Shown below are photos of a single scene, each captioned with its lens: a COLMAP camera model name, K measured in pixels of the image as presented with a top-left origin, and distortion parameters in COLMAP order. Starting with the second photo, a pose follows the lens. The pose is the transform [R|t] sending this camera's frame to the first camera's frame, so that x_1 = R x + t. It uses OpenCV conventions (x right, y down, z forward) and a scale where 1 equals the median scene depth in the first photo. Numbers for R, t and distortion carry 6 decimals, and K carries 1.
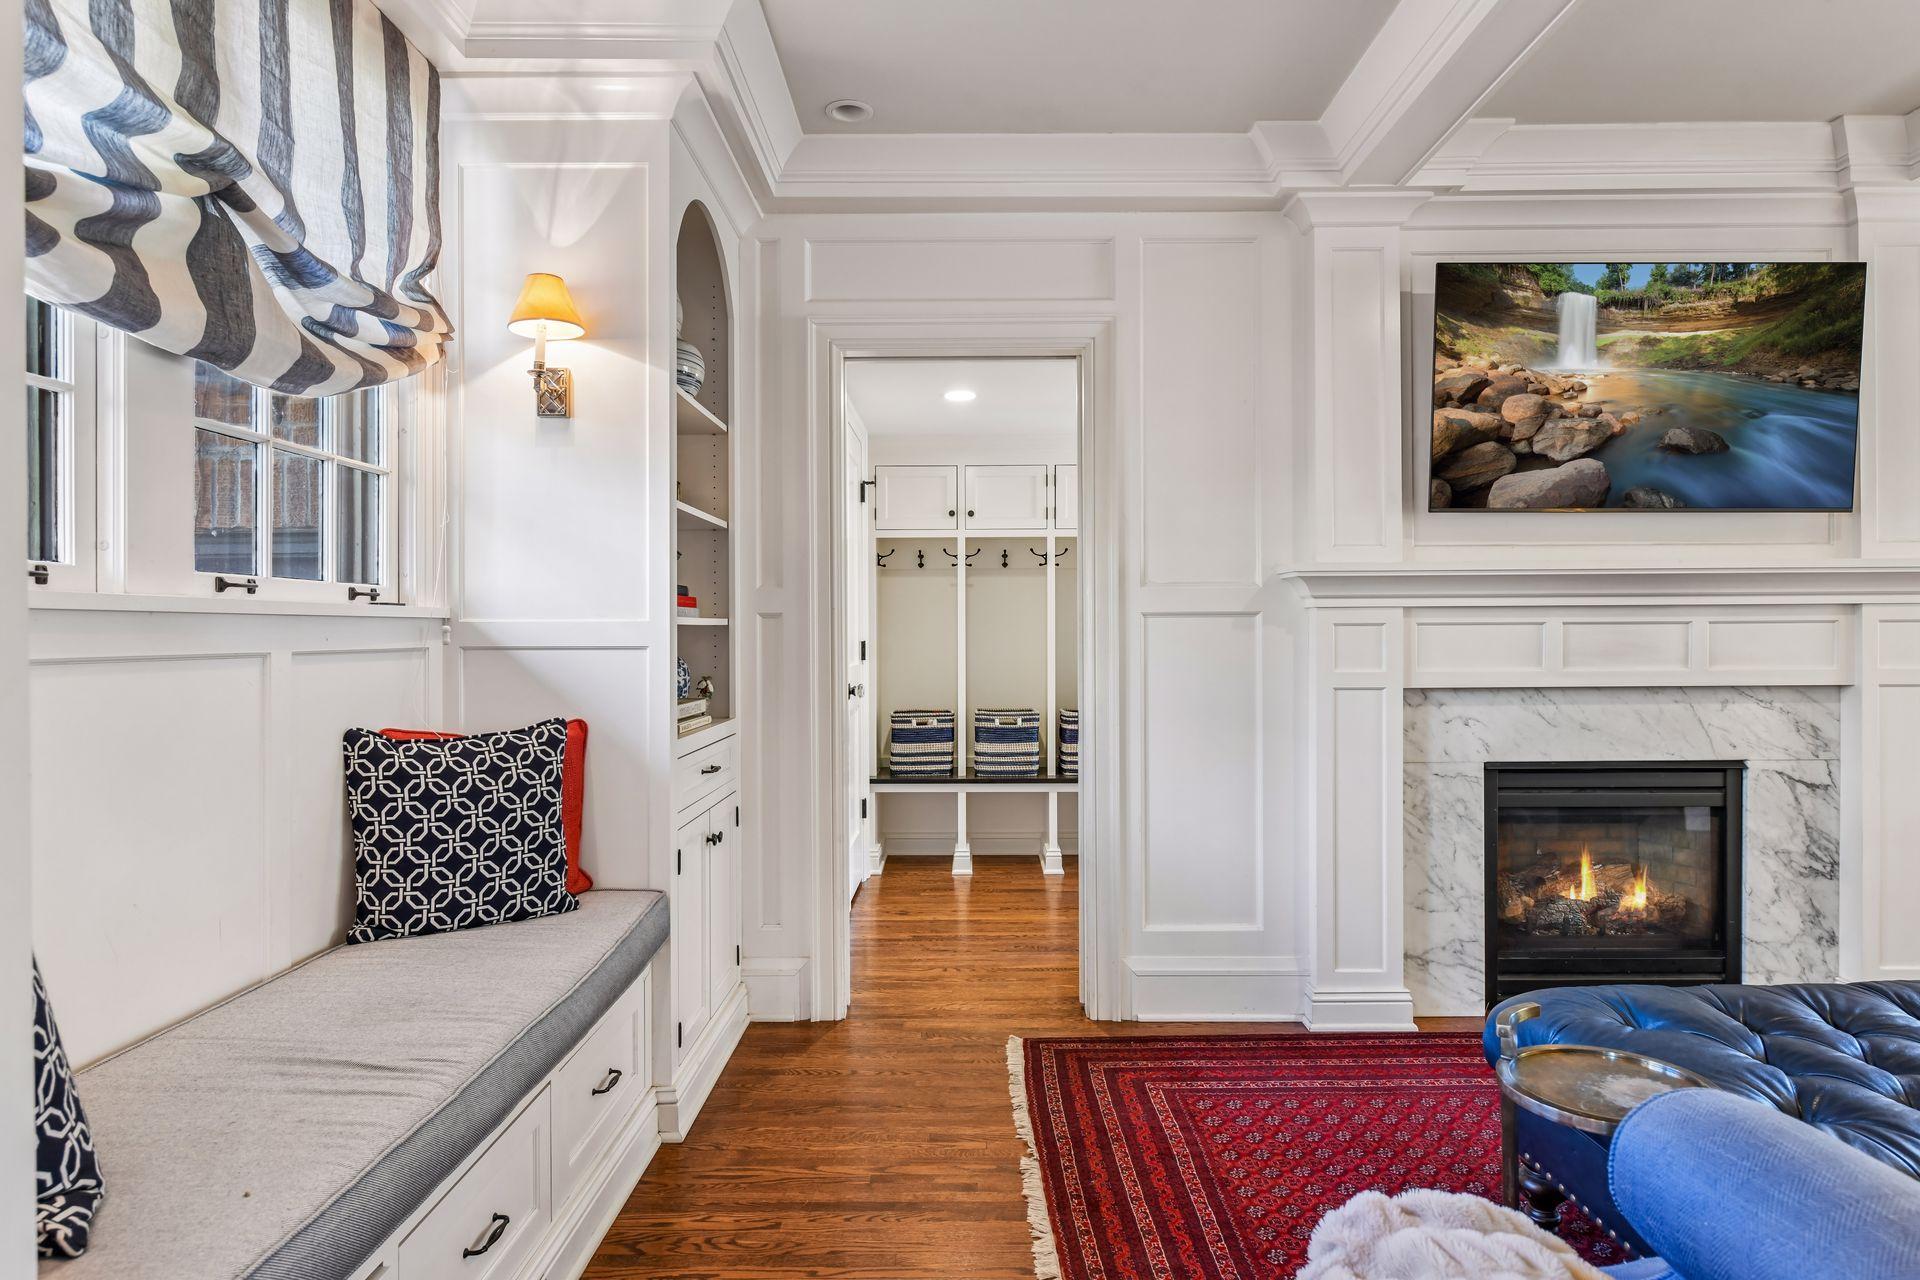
lens RADIAL K [[1085.2, 0, 958.6], [0, 1085.2, 633.9], [0, 0, 1]] dist [-0.023401, -0.000164]
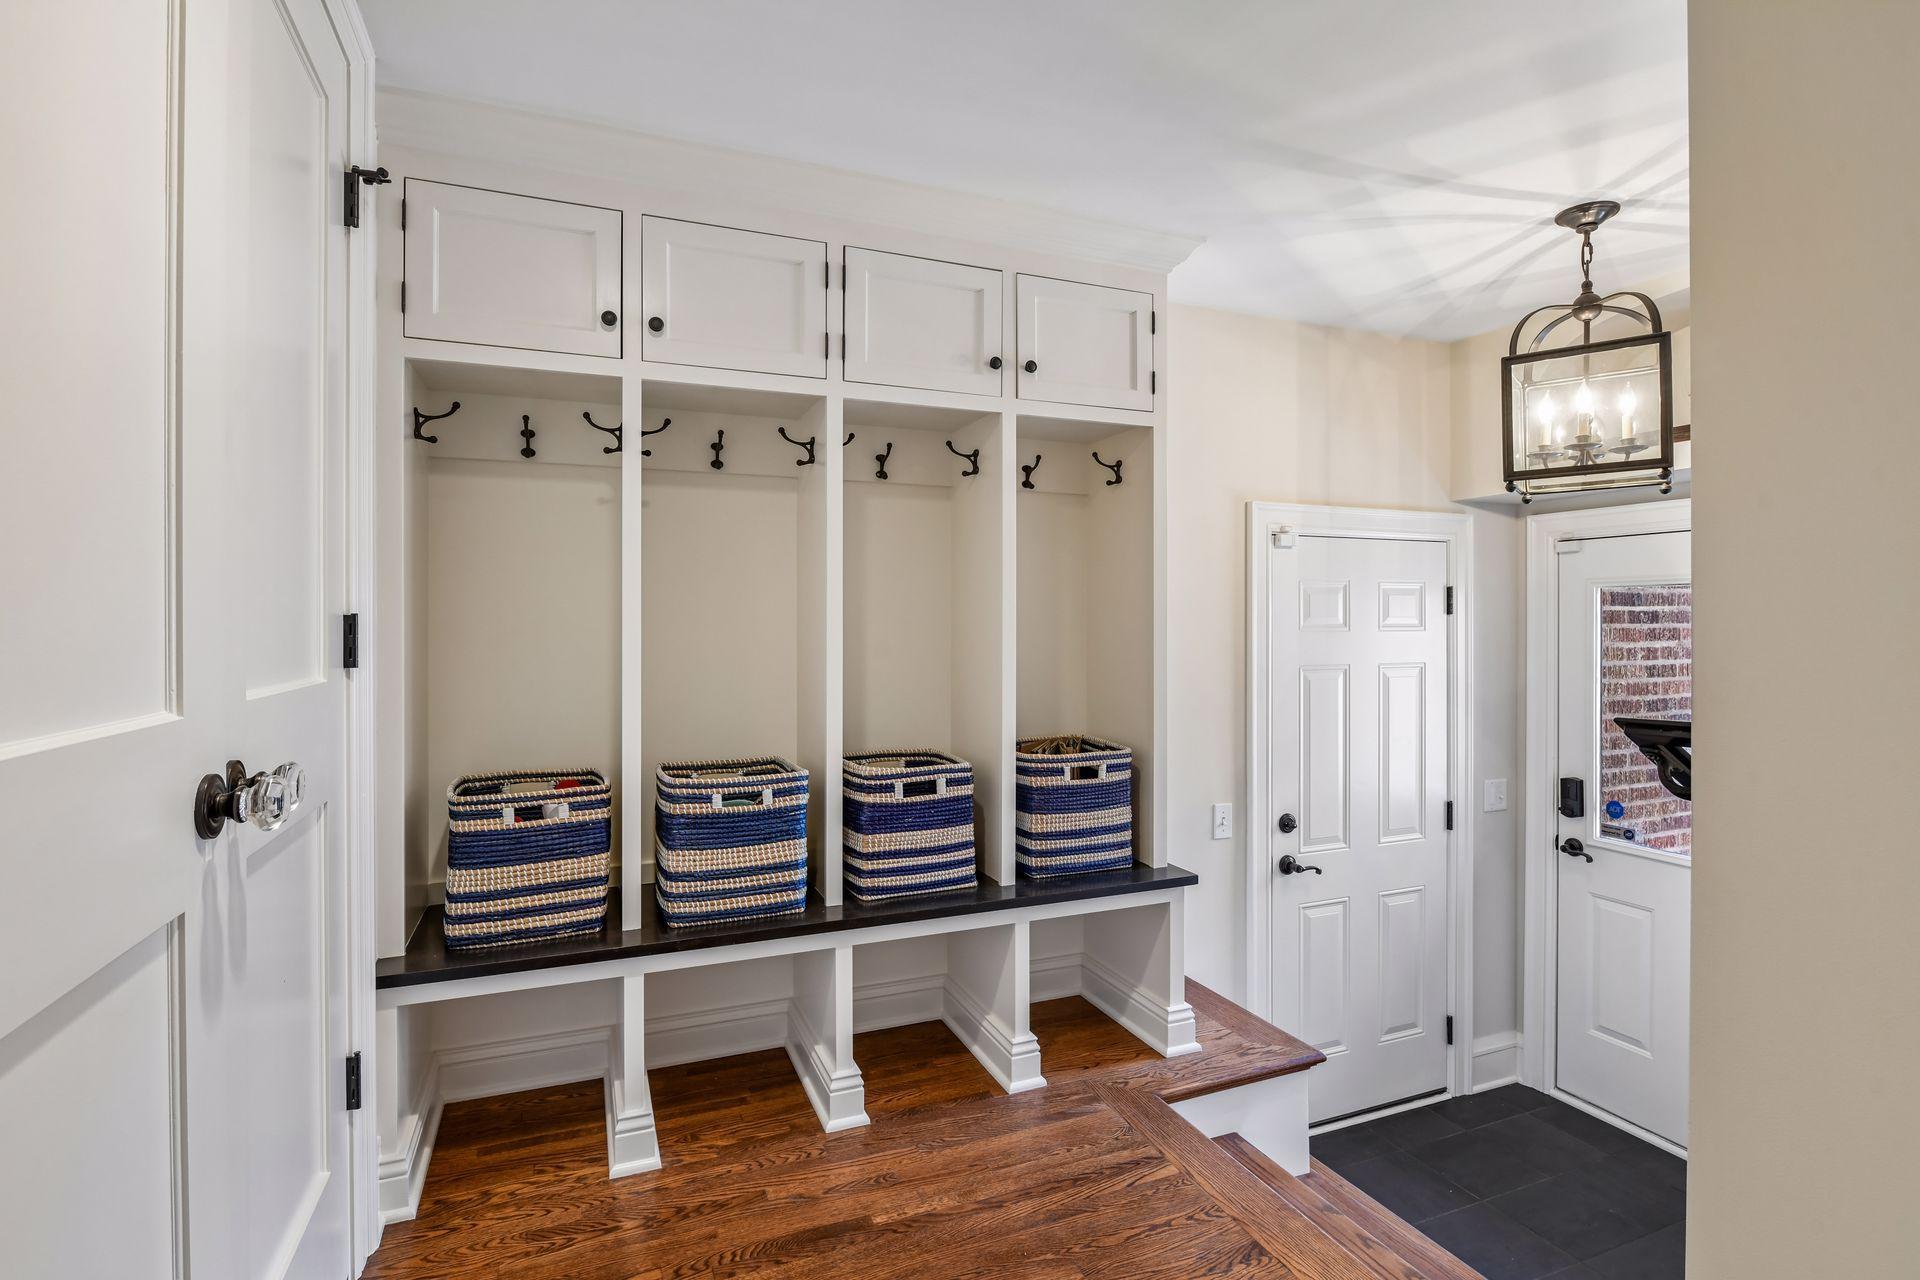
lens RADIAL K [[936.9, 0, 958.9], [0, 936.9, 626.0], [0, 0, 1]] dist [0.000584, -0.000152]
pose [[0.921033, 0.002926, 0.389473, -0.022641], [-0.003626, 0.999993, 0.001063, 0.008880], [-0.389467, -0.002392, 0.921037, 0.605538]]
